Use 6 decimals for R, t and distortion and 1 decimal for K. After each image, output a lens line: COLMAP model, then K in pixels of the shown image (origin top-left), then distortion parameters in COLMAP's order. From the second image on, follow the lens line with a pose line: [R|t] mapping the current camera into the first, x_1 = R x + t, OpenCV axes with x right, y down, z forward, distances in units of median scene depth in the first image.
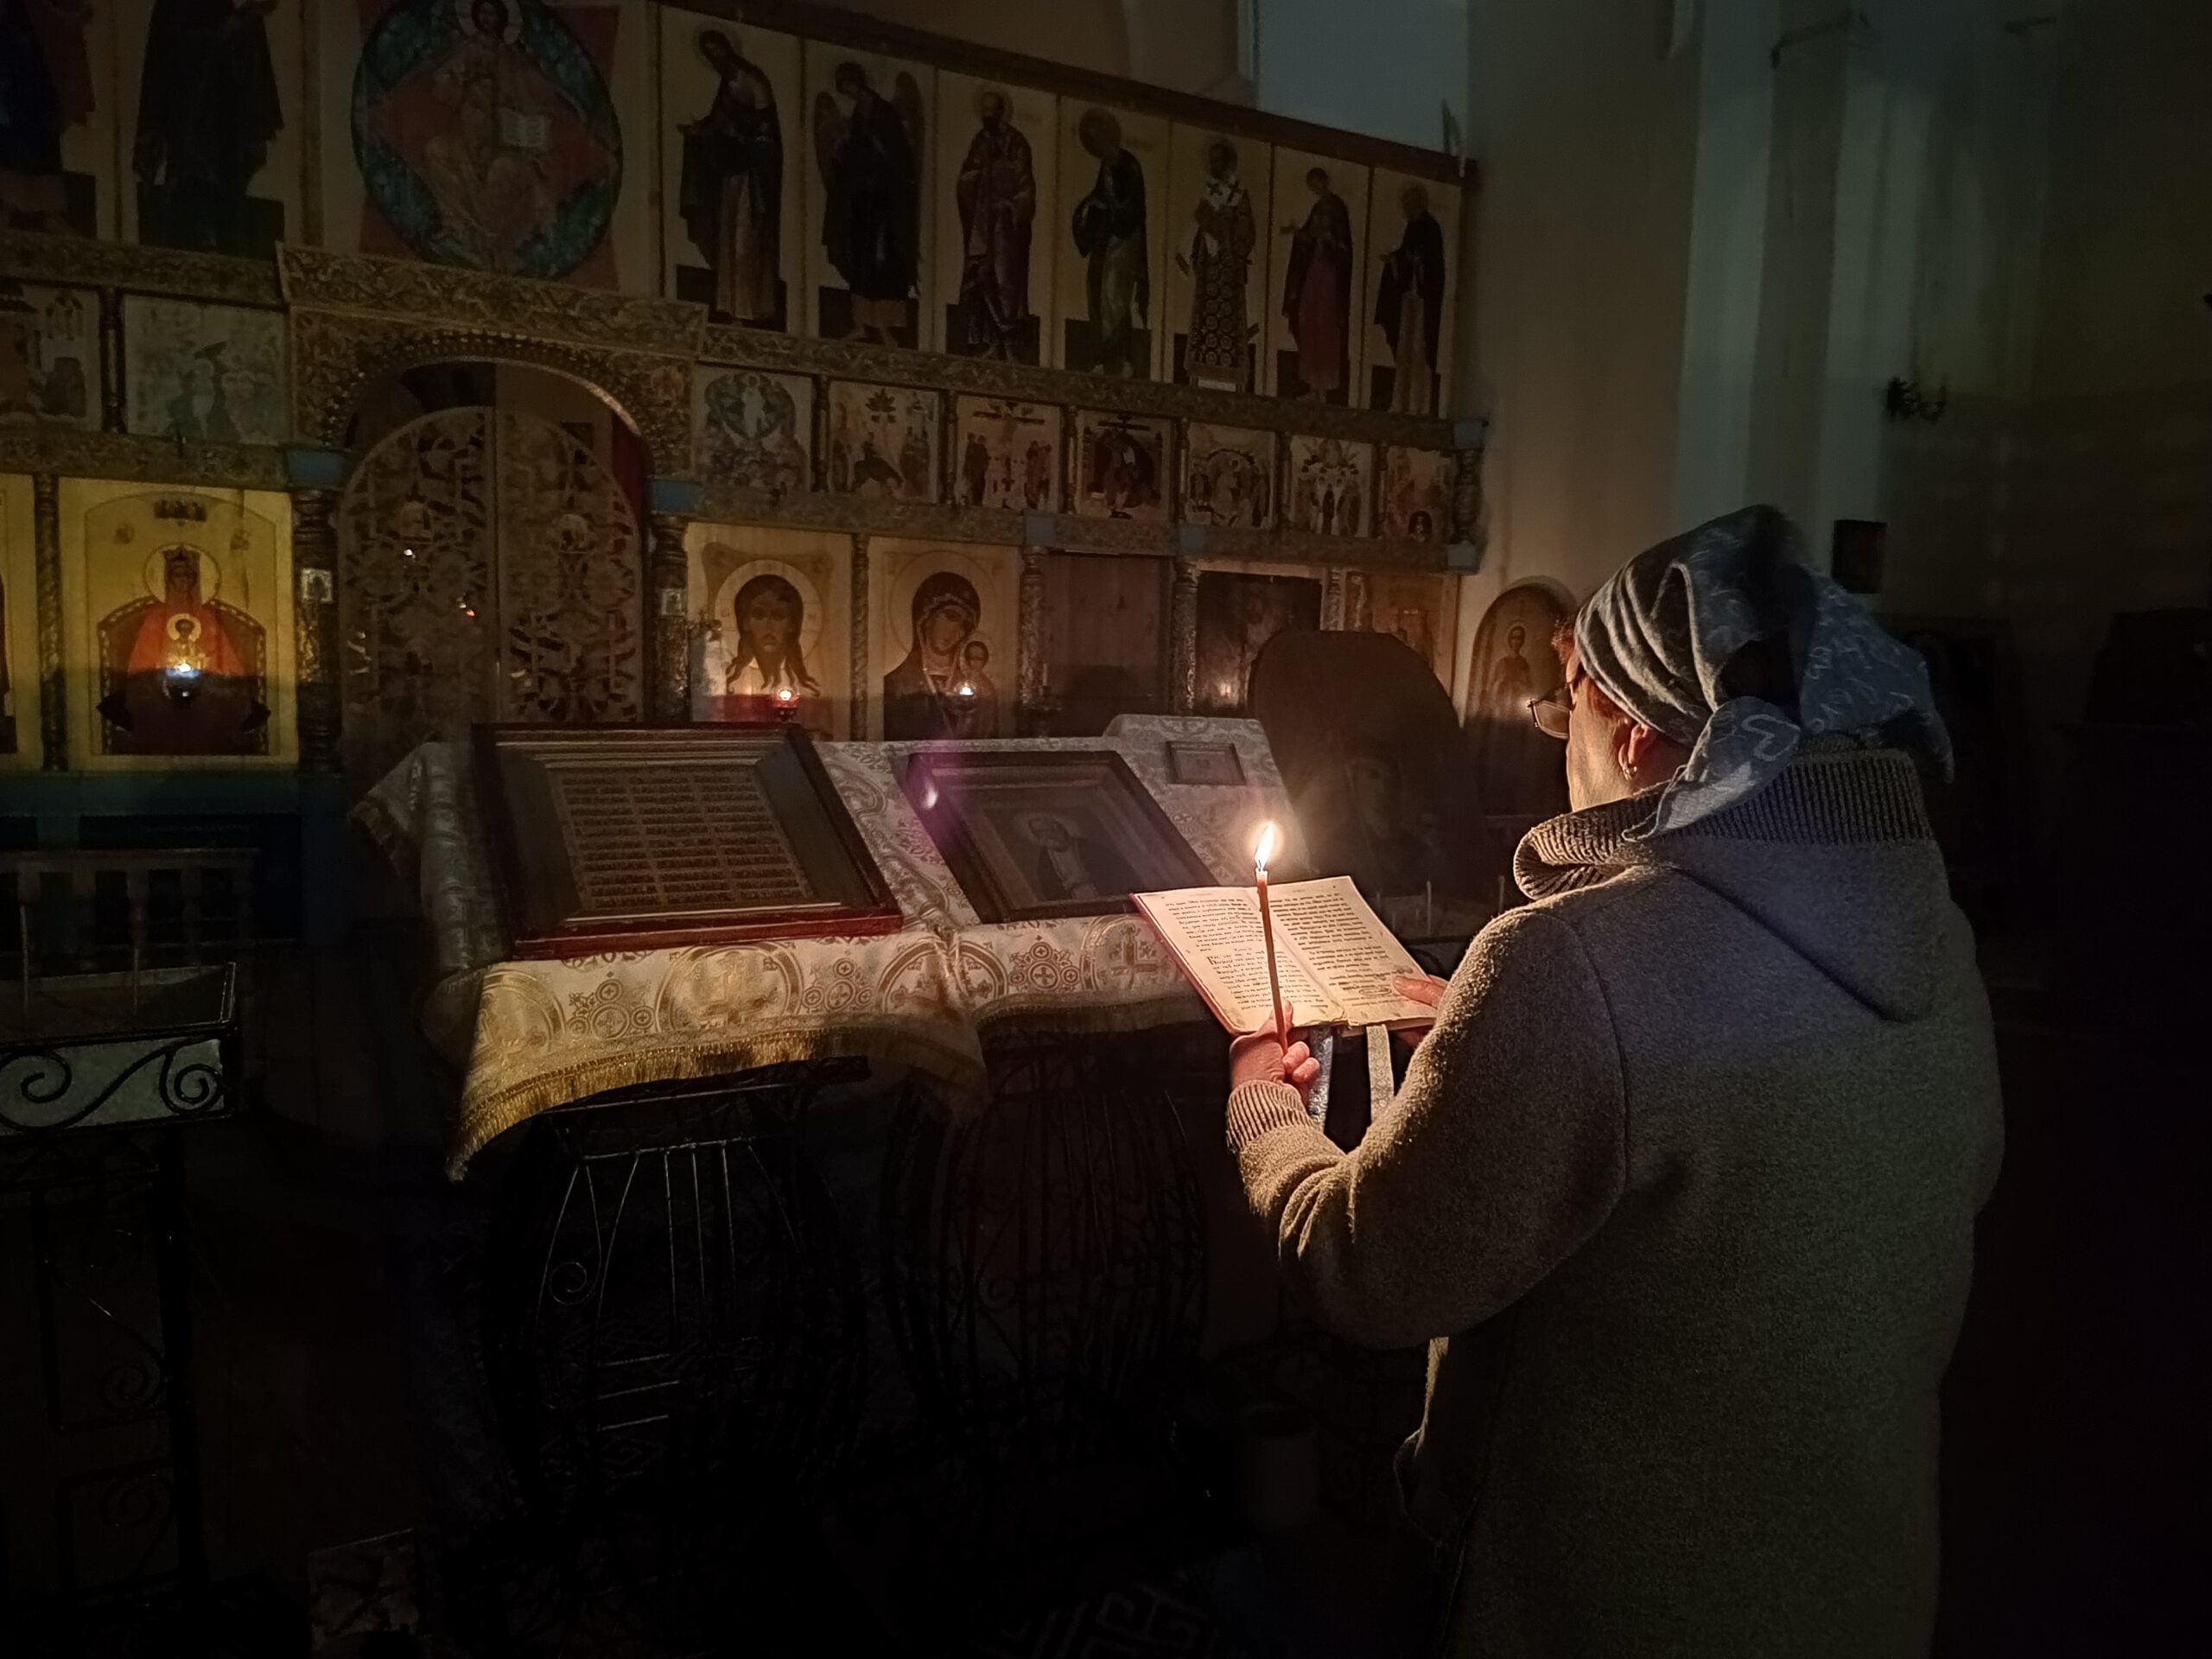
lens RADIAL K [[1498.8, 0, 1115.3], [0, 1498.8, 812.1], [0, 0, 1]] dist [-0.016392, 0.054395]
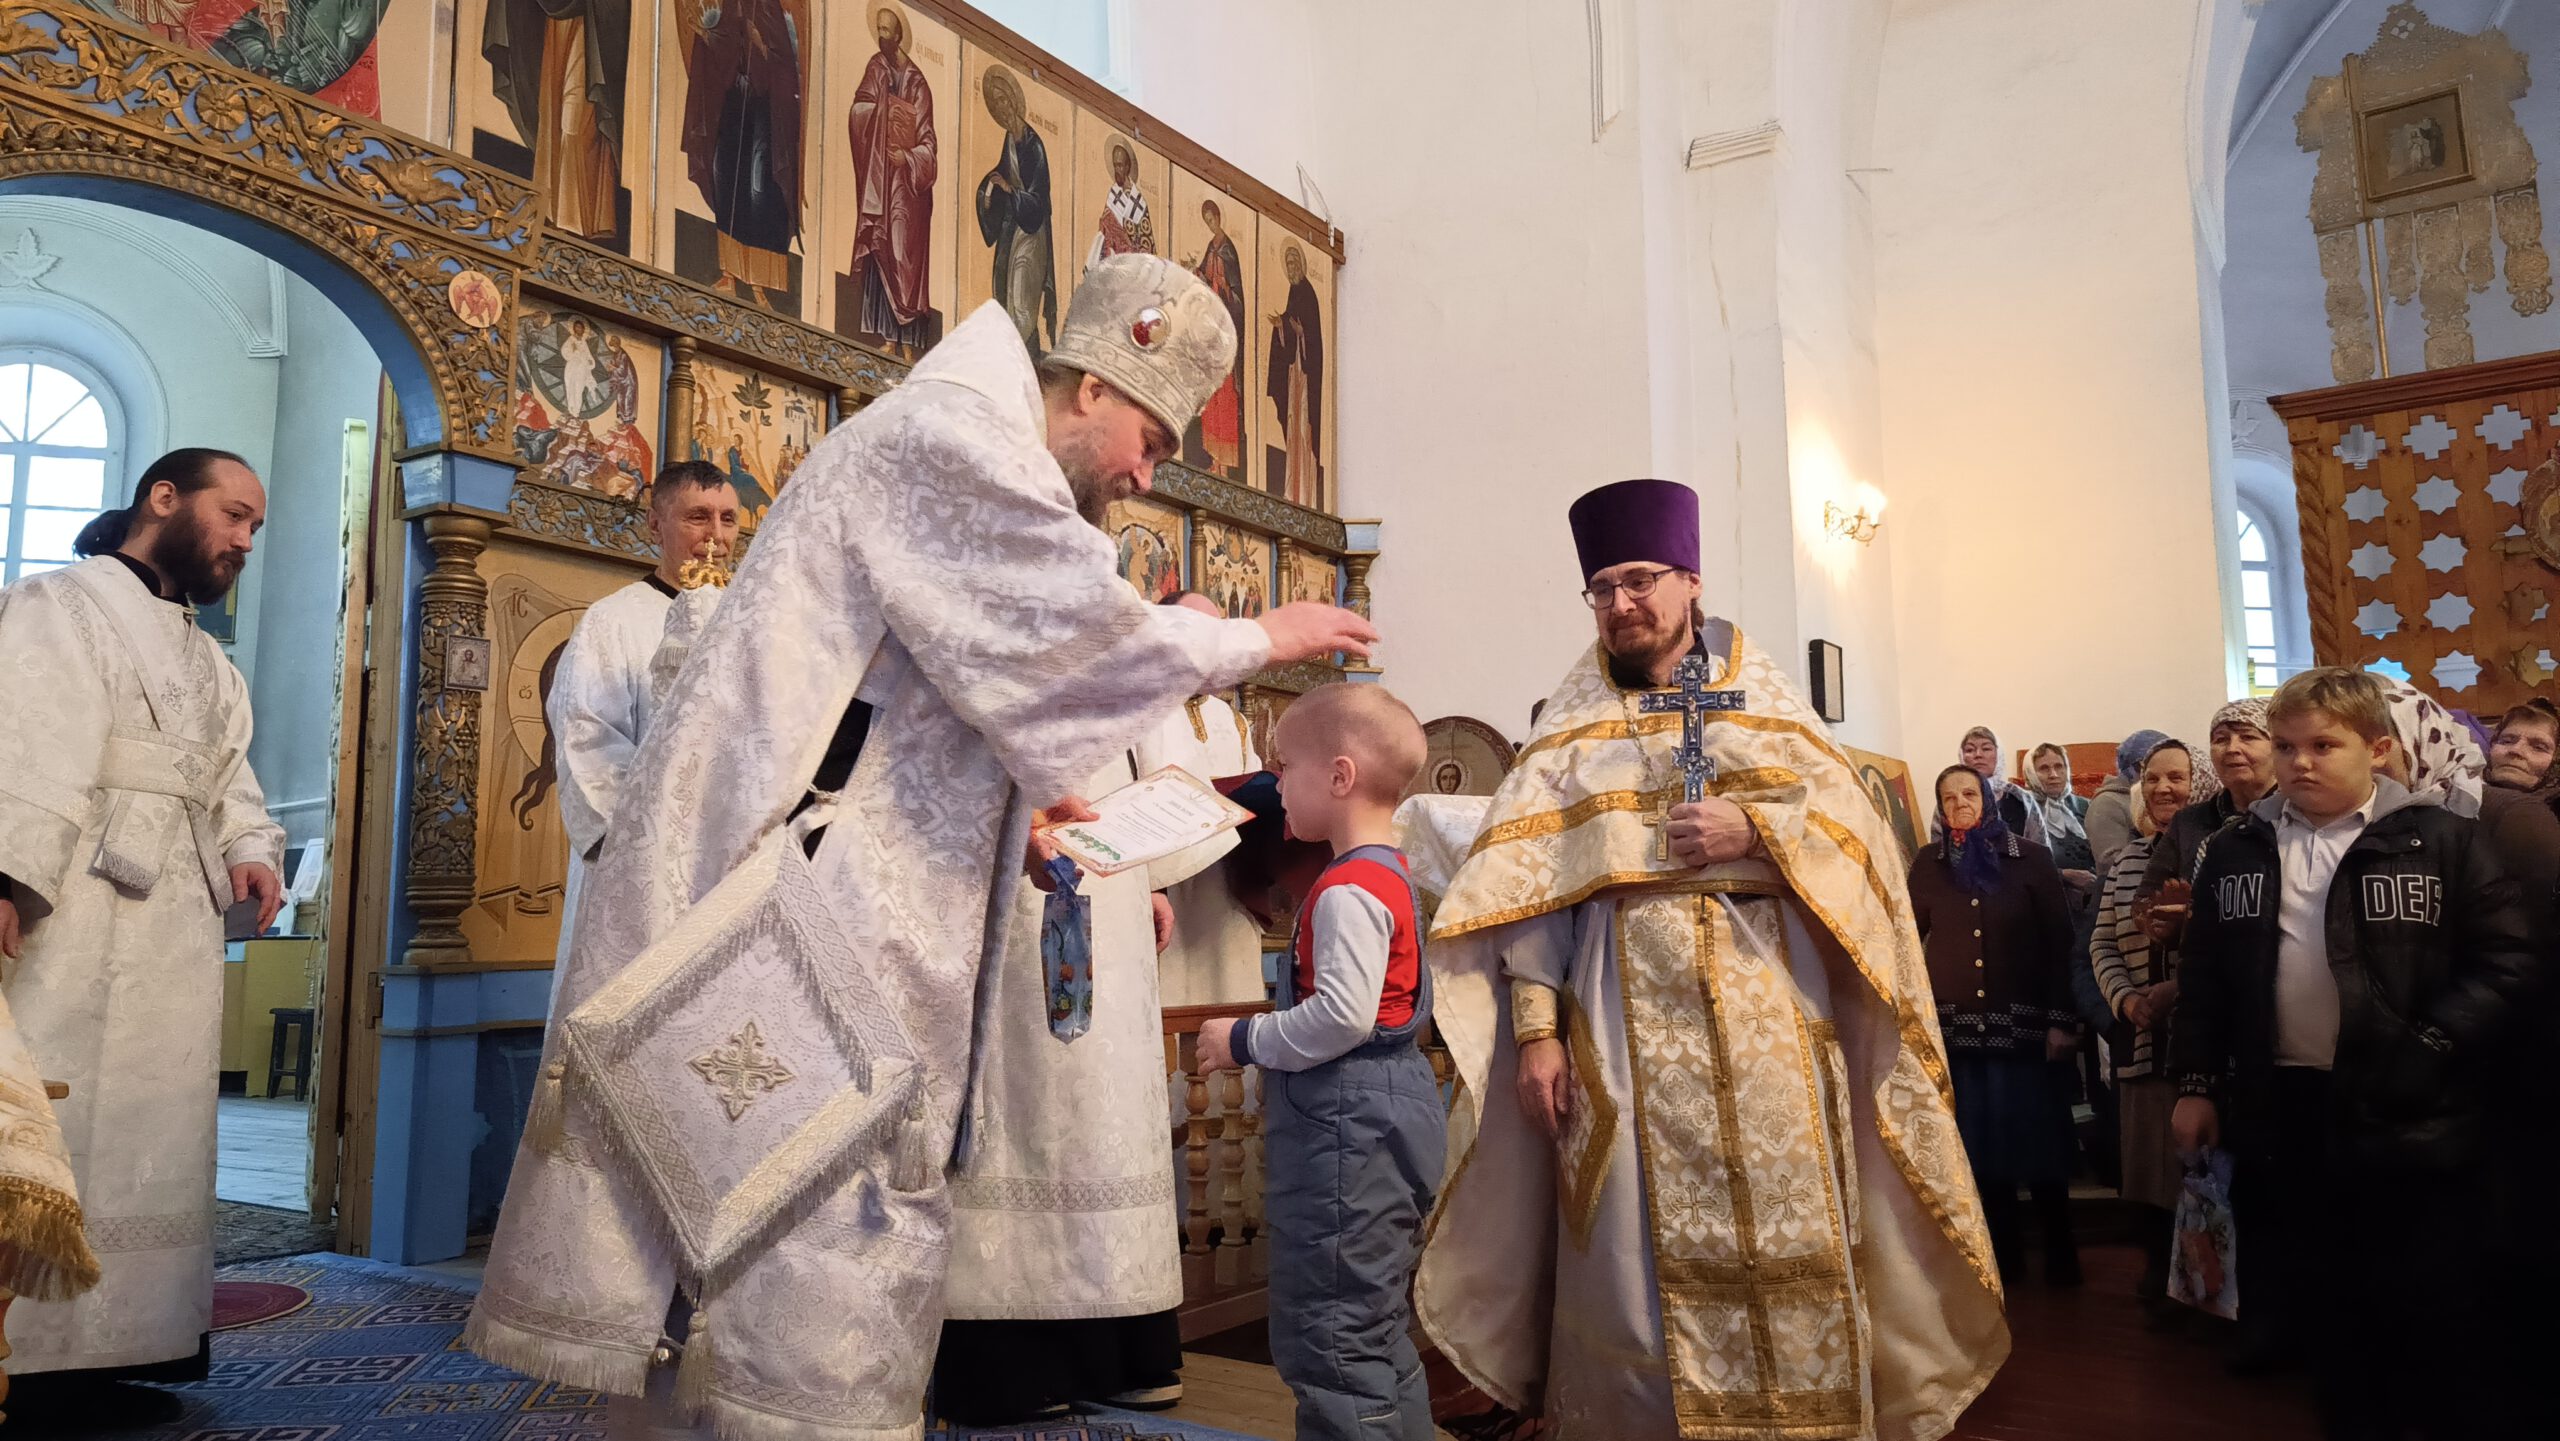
lens RADIAL K [[1720.2, 0, 1240.5], [0, 1720.2, 709.2], [0, 0, 1]] dist [0.059587, -0.070886]
pose [[0.889761, 0.025157, 0.455732, -0.294952], [0.073810, 0.977407, -0.198059, 0.027750], [-0.450418, 0.209863, 0.867802, 0.258236]]
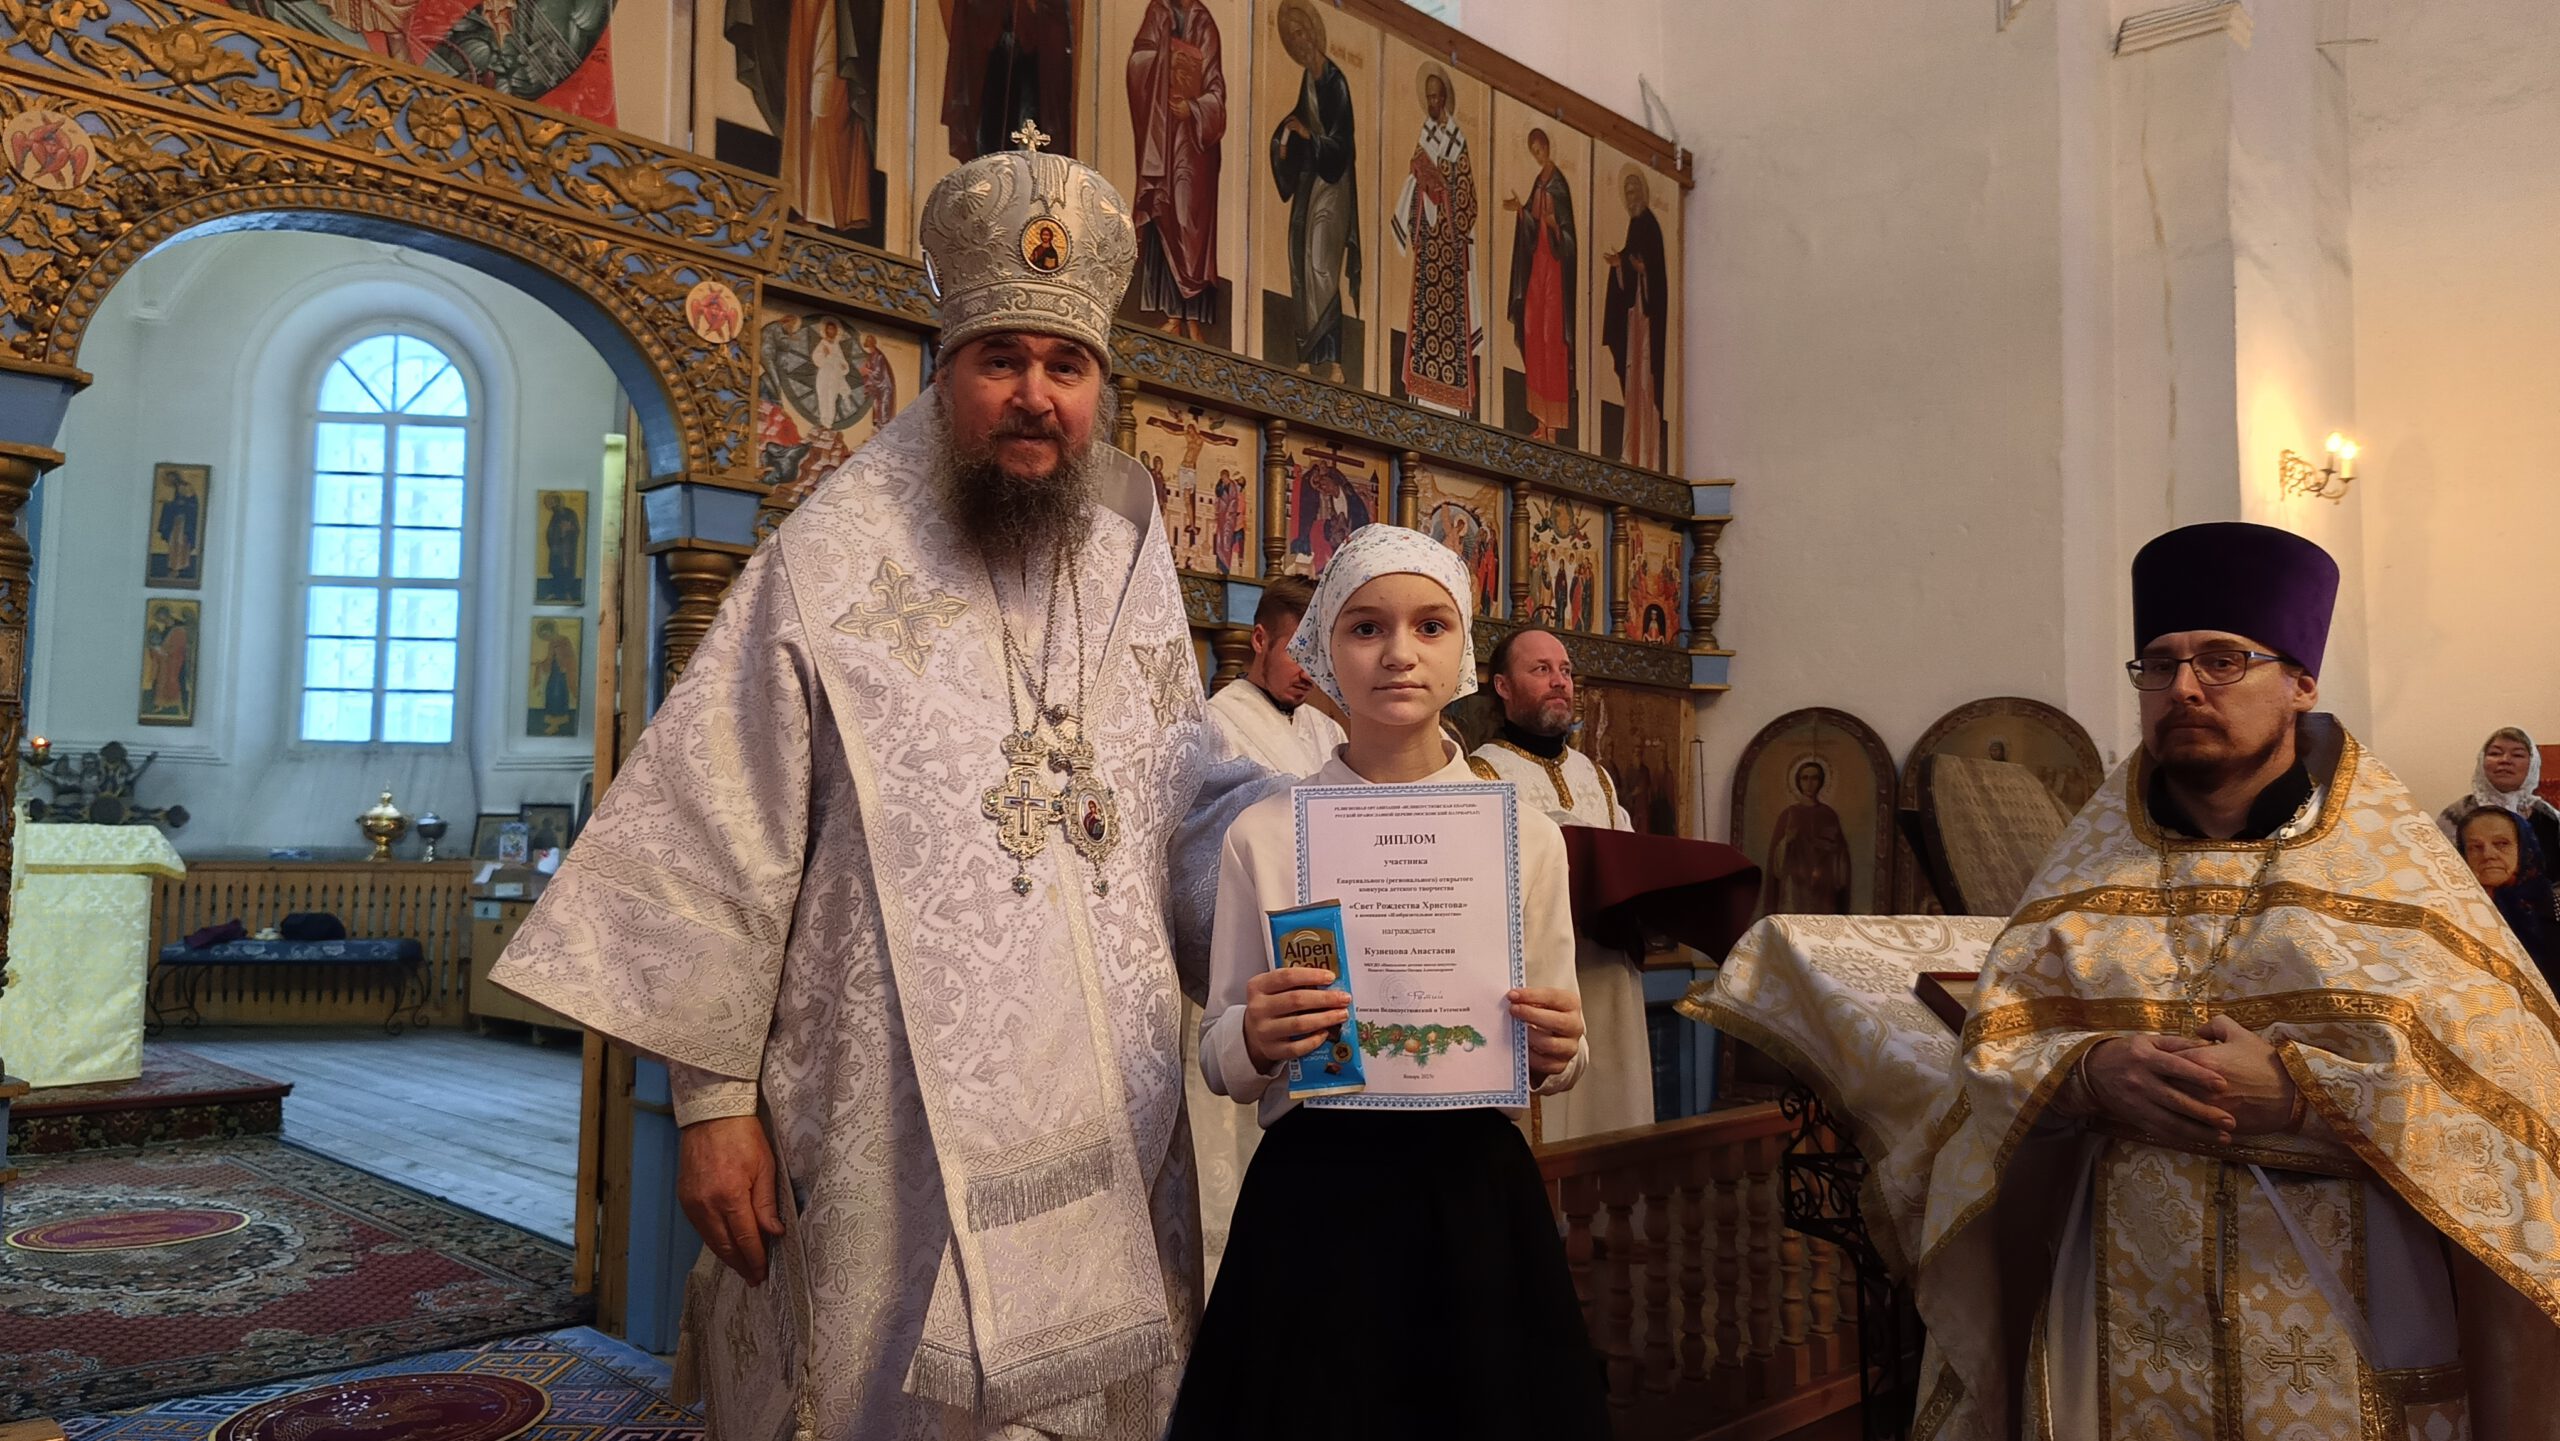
lens RADIAL K [[1748.7, 0, 1265.6], [0, 1748.7, 715.7], [0, 0, 1]] dist [0.020440, -0.012097]
pose [[0.957089, 0.007258, 0.289702, -0.252771], [0.038962, 0.987387, -0.153456, -0.030555], [-0.287162, 0.158158, 0.944735, 0.313499]]
